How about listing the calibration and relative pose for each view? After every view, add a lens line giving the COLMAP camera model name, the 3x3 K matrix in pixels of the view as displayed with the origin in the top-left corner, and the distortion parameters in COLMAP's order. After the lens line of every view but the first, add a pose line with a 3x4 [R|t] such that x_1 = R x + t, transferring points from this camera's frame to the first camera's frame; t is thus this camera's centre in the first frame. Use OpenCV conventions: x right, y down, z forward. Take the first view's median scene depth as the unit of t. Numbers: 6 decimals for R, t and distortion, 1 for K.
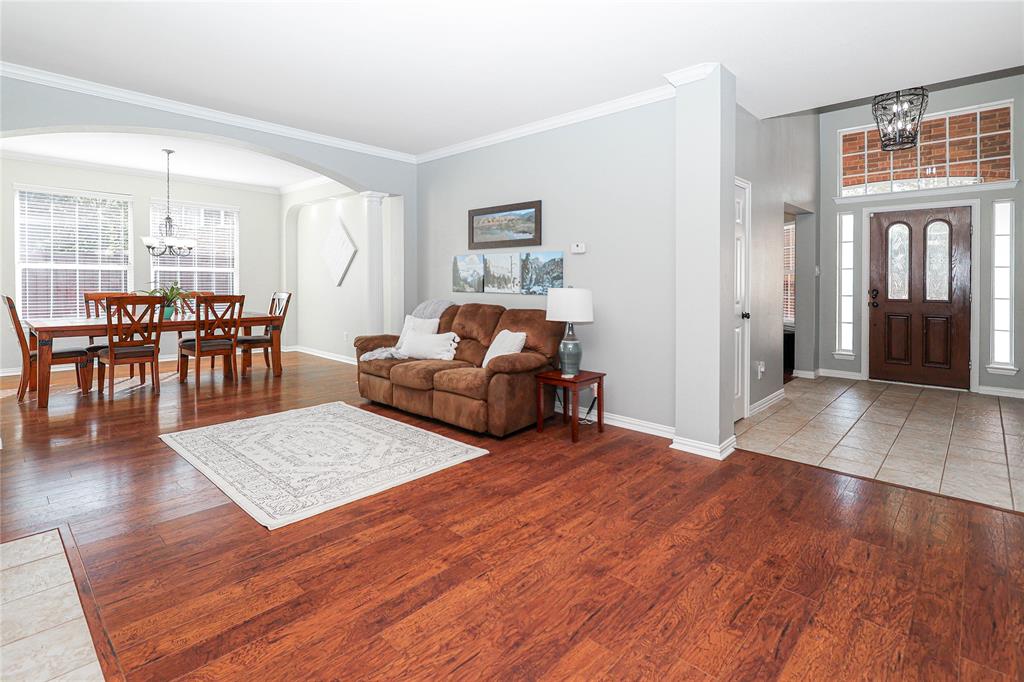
lens RADIAL K [[503.2, 0, 510.3], [0, 503.2, 295.4], [0, 0, 1]] dist [-0.000947, 0.000218]
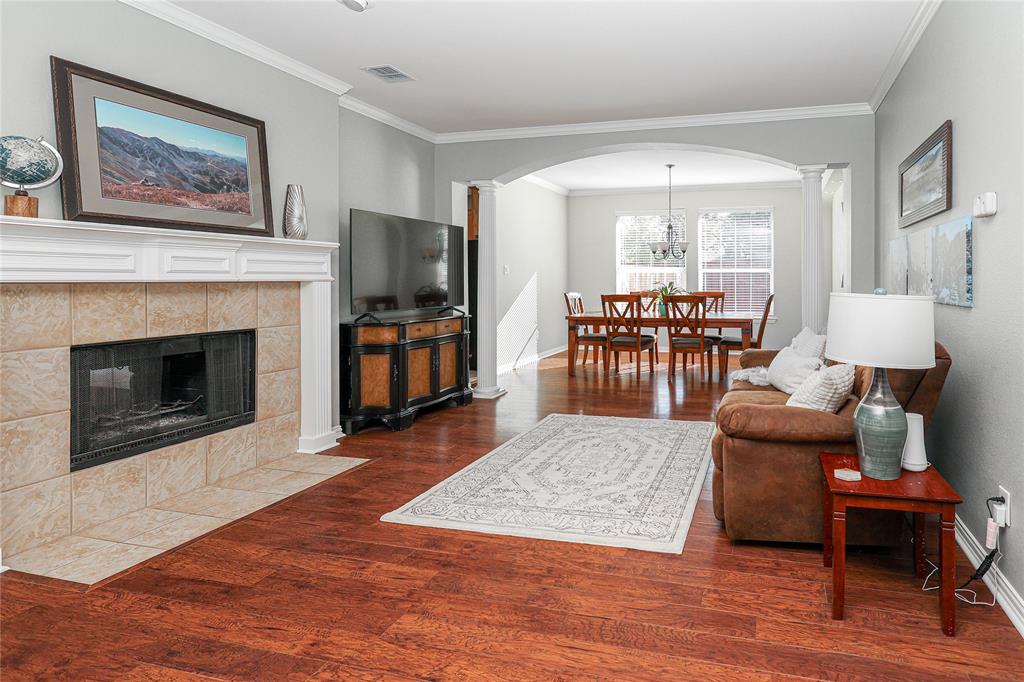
lens RADIAL K [[516.5, 0, 622.0], [0, 516.5, 285.7], [0, 0, 1]] dist [-0.000026, 0.000542]
pose [[0.501248, 0.003745, -0.865296, 0.558241], [-0.021681, 0.999731, -0.008232, -0.015918], [0.865032, 0.022887, 0.501194, 0.712711]]
